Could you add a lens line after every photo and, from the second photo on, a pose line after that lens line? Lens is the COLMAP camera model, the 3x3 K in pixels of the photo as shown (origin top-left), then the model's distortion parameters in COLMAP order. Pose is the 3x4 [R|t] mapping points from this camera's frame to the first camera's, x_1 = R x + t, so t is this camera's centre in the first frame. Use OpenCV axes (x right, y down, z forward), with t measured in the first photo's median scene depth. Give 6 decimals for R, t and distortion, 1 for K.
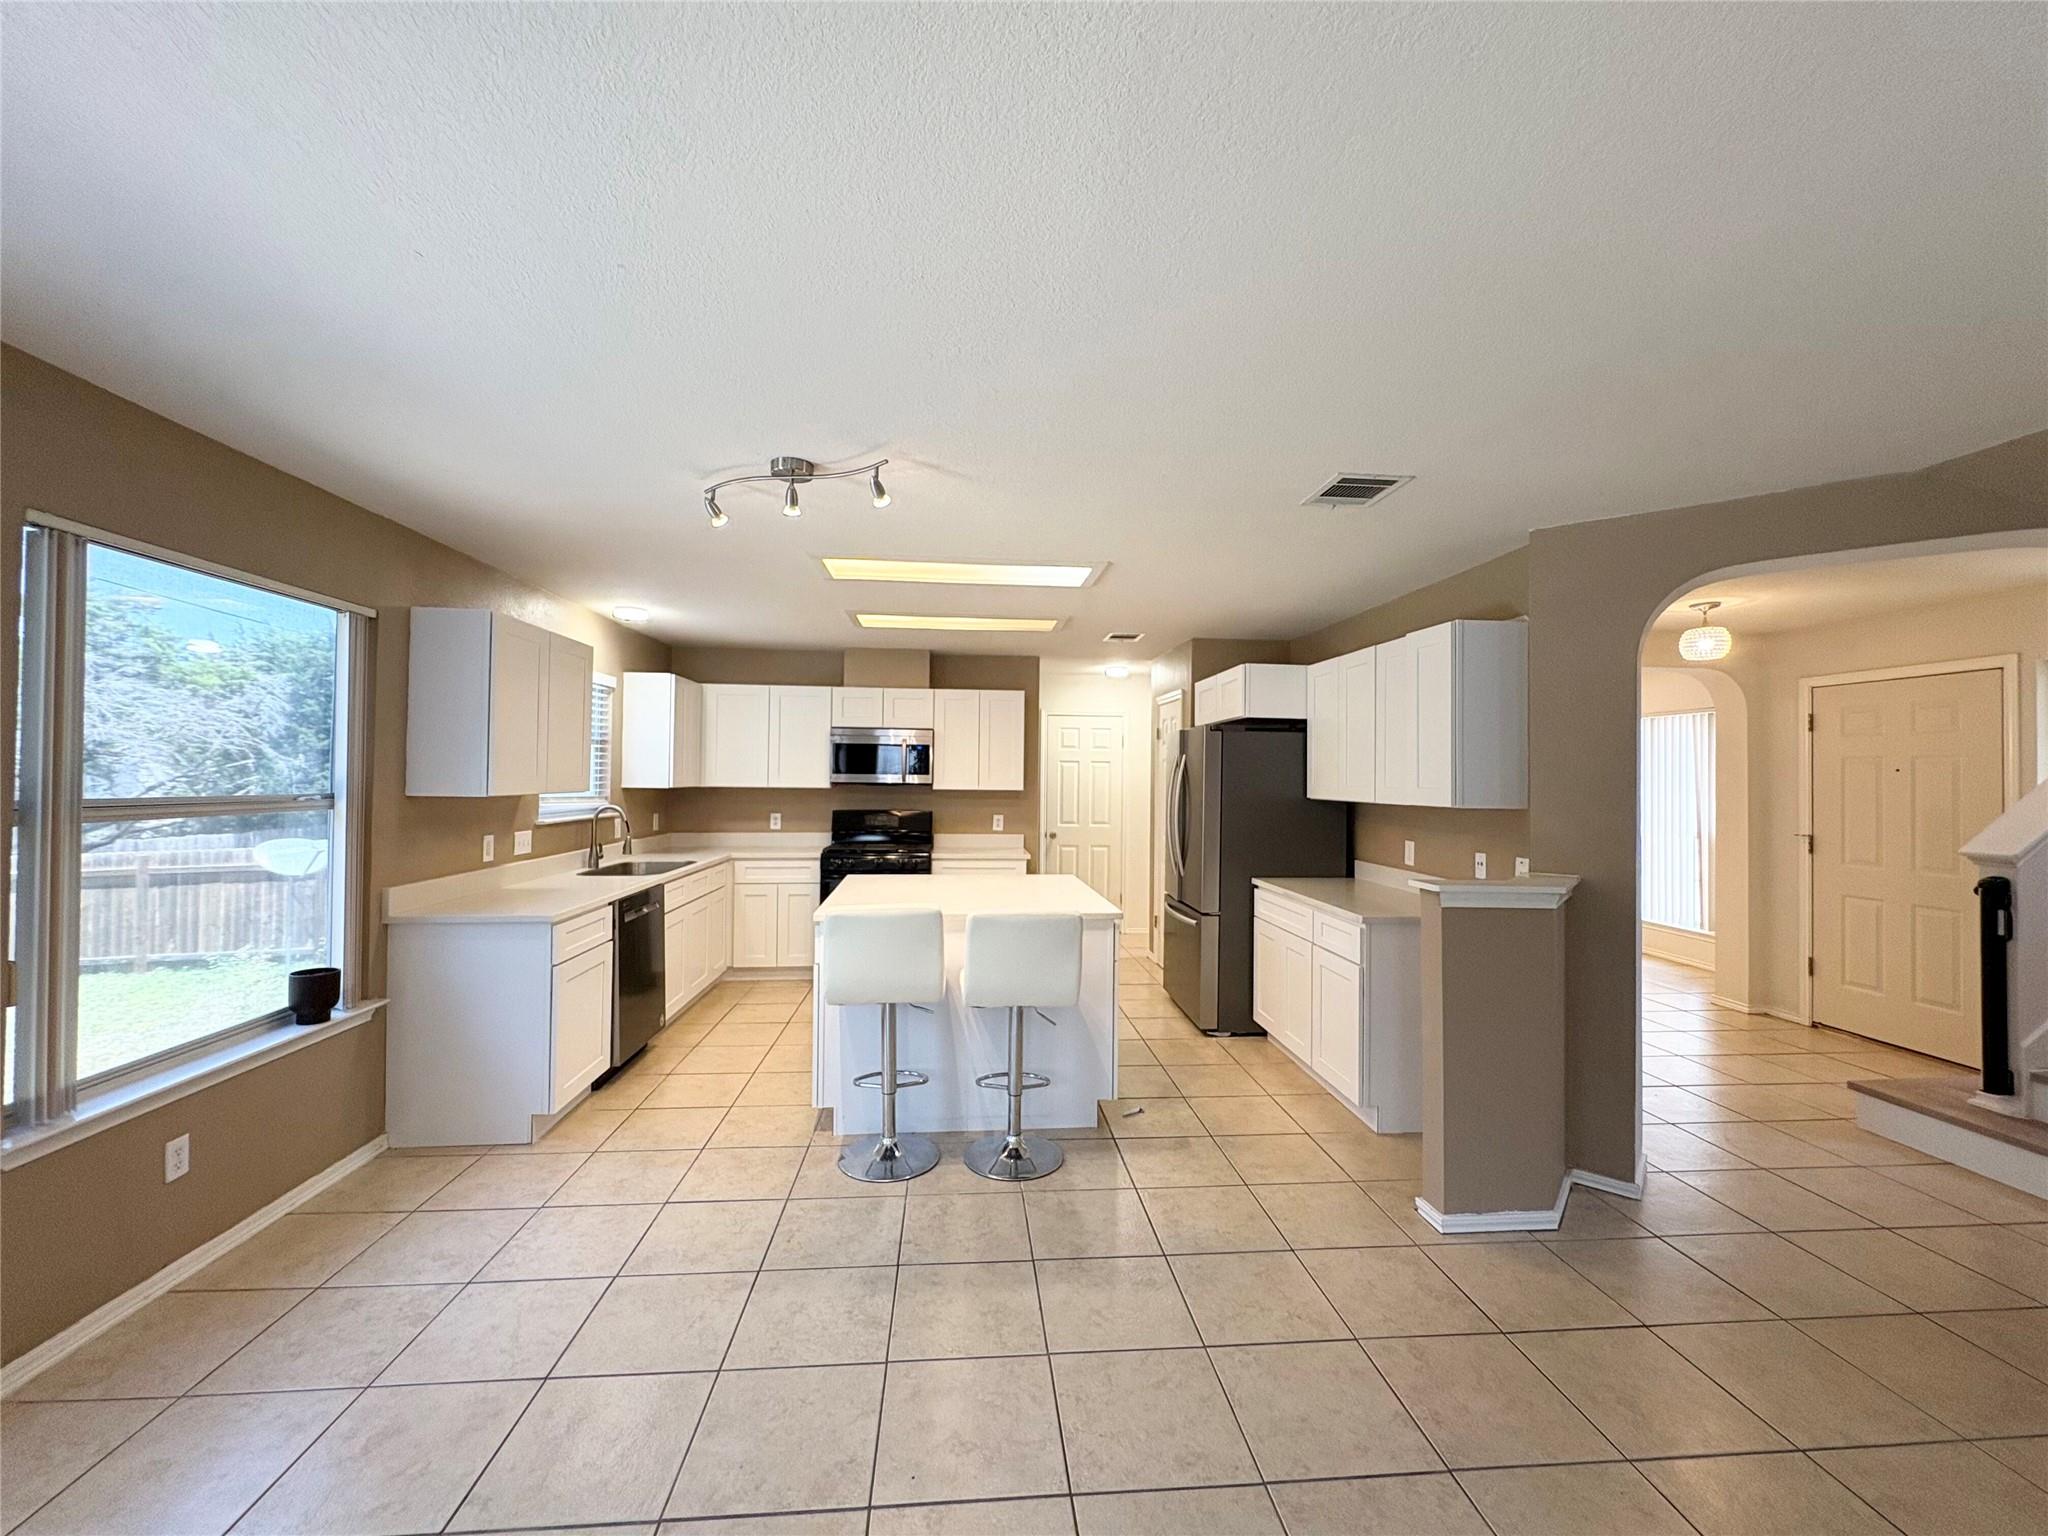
lens RADIAL K [[818.8, 0, 1021.1], [0, 818.8, 765.9], [0, 0, 1]] dist [-0.001241, 0.001622]
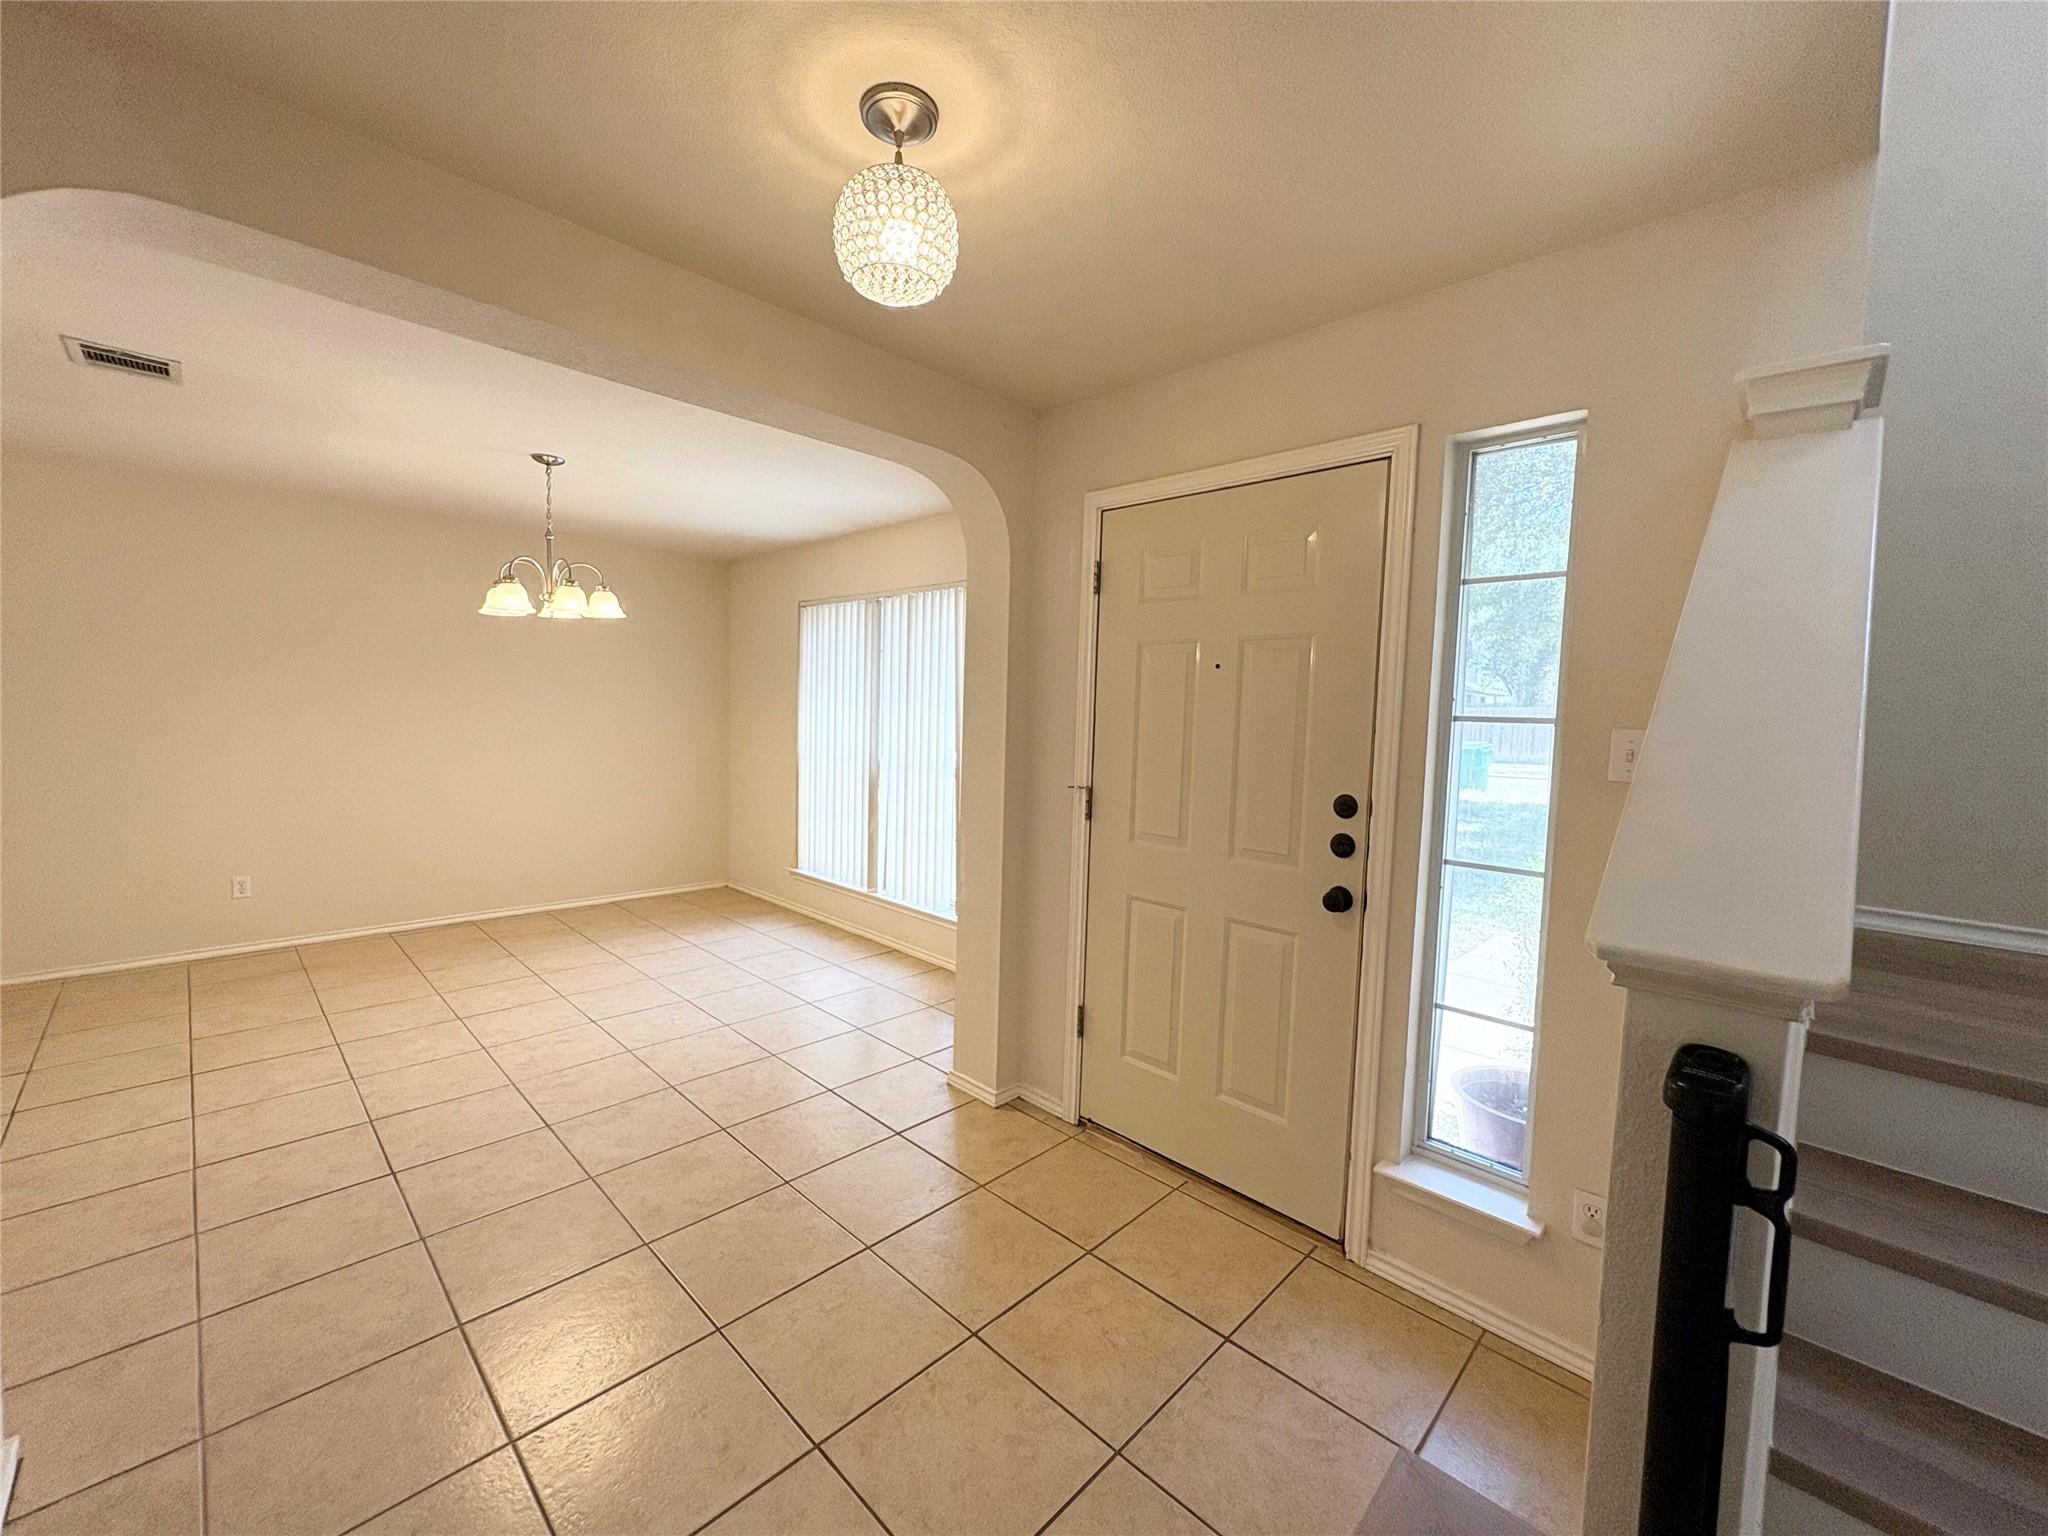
lens RADIAL K [[818.8, 0, 1022.4], [0, 818.8, 752.2], [0, 0, 1]] dist [-0.001241, 0.001622]
pose [[0.755156, -0.023152, 0.655136, 0.571712], [-0.030254, 0.997081, 0.070108, 0.024009], [-0.654846, -0.072763, 0.752251, 0.618576]]
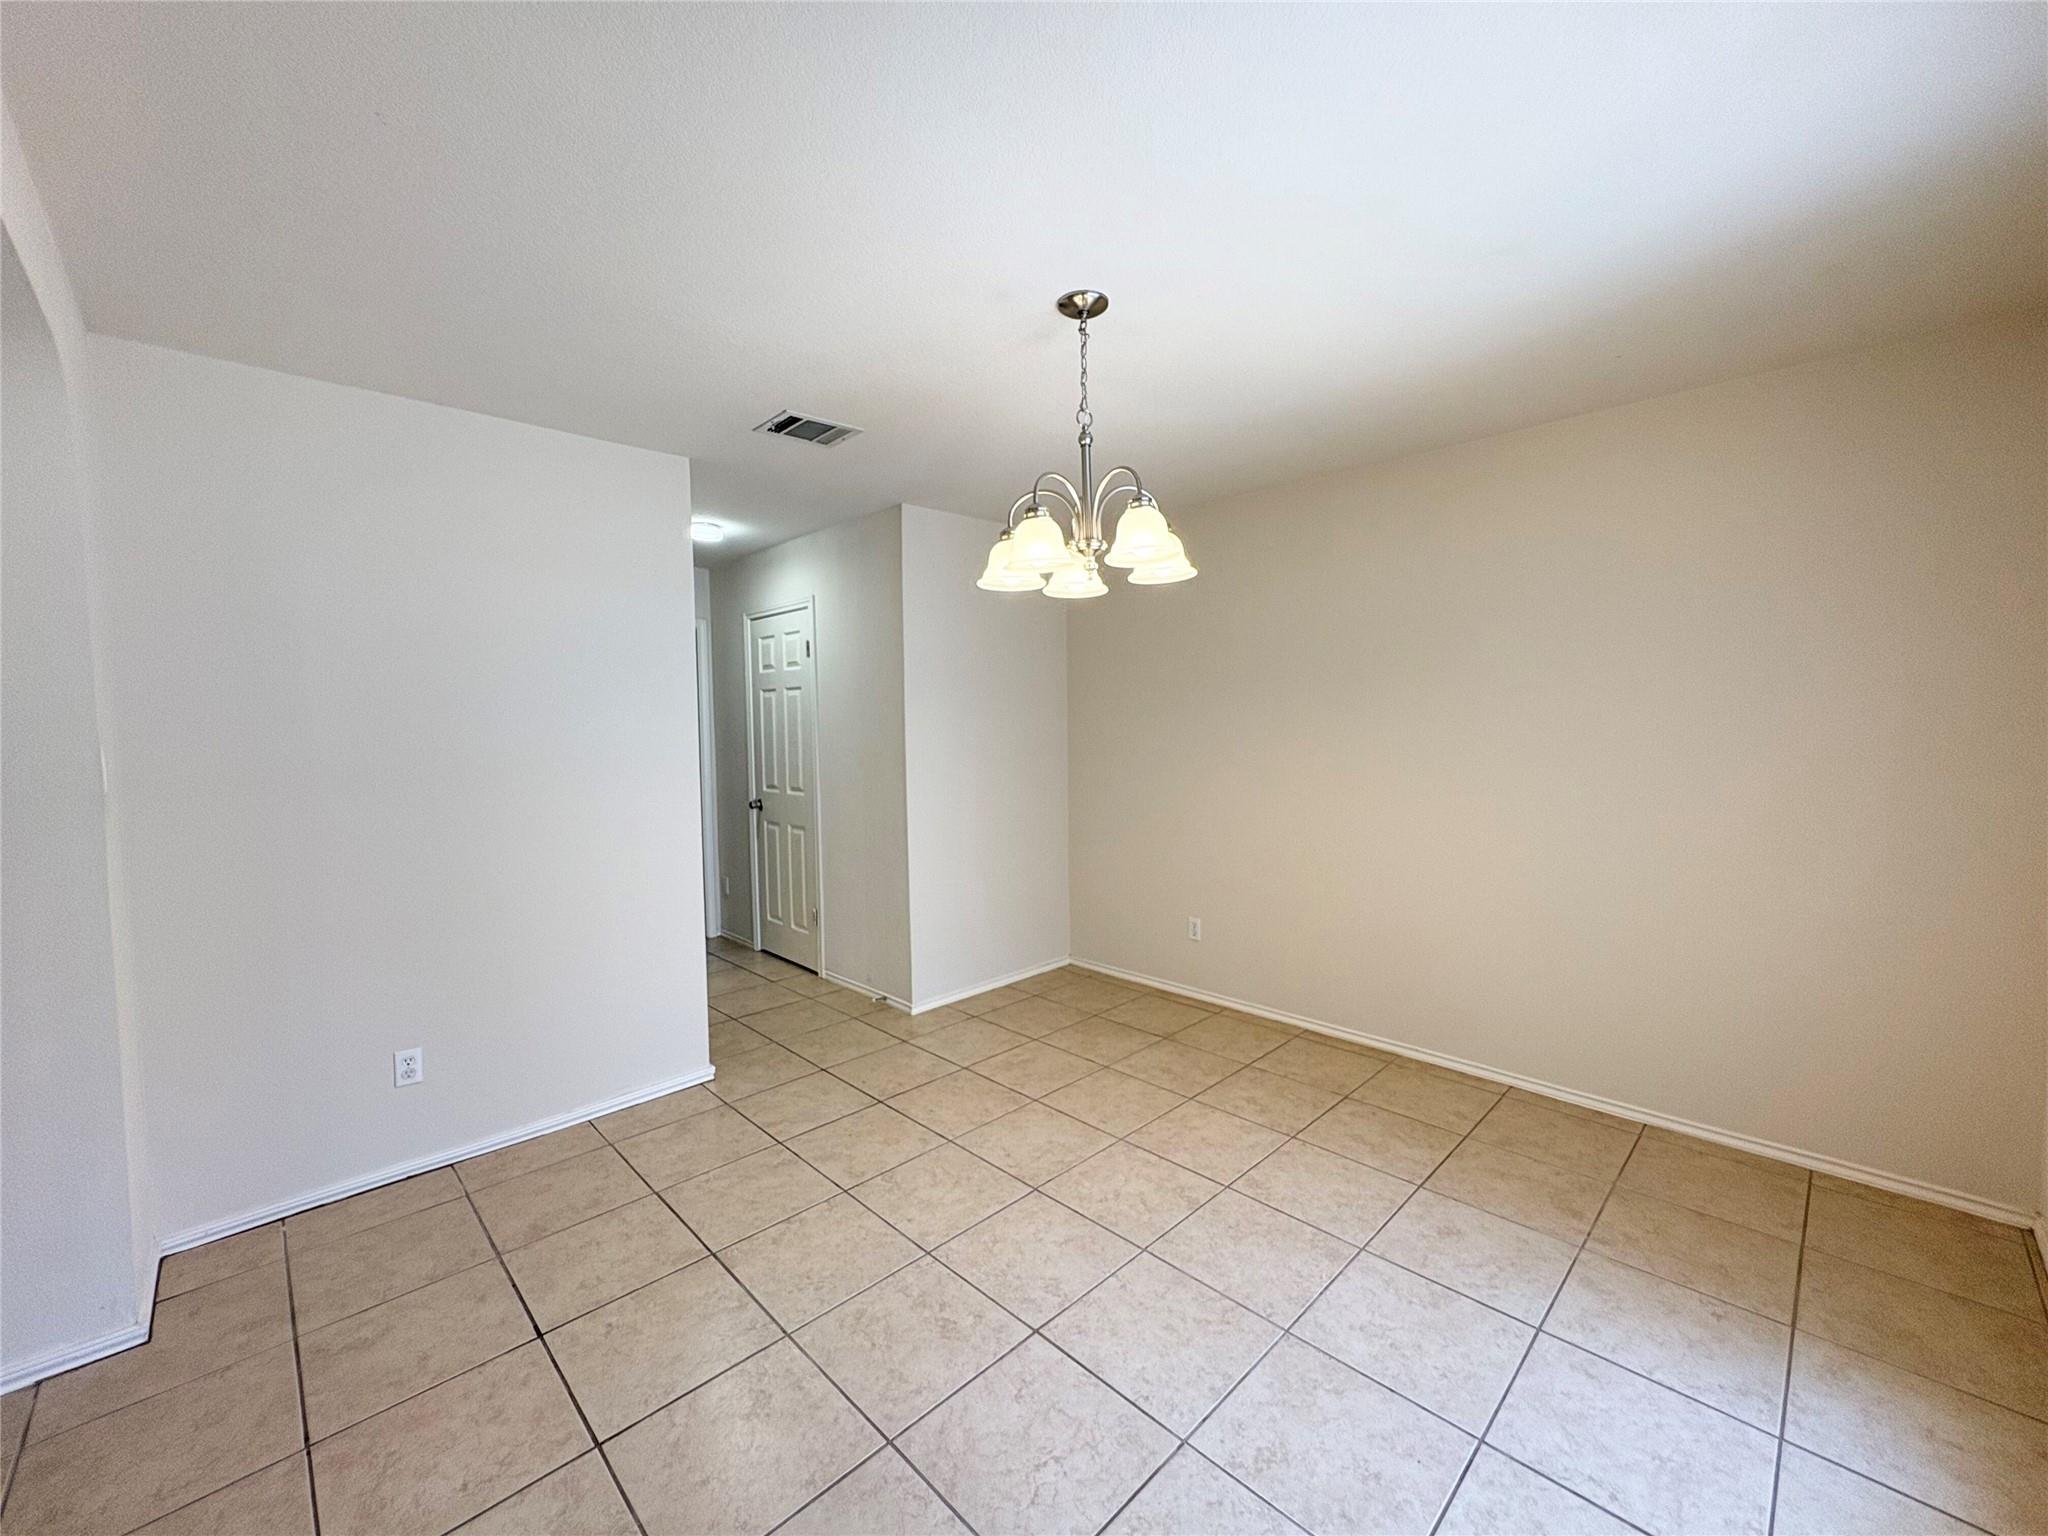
lens RADIAL K [[818.8, 0, 1020.2], [0, 818.8, 770.0], [0, 0, 1]] dist [-0.001241, 0.001622]
pose [[0.635319, 0.027452, -0.771761, 1.103399], [0.031849, 0.997586, 0.061703, 0.038475], [0.771592, -0.063781, 0.632912, 1.236550]]
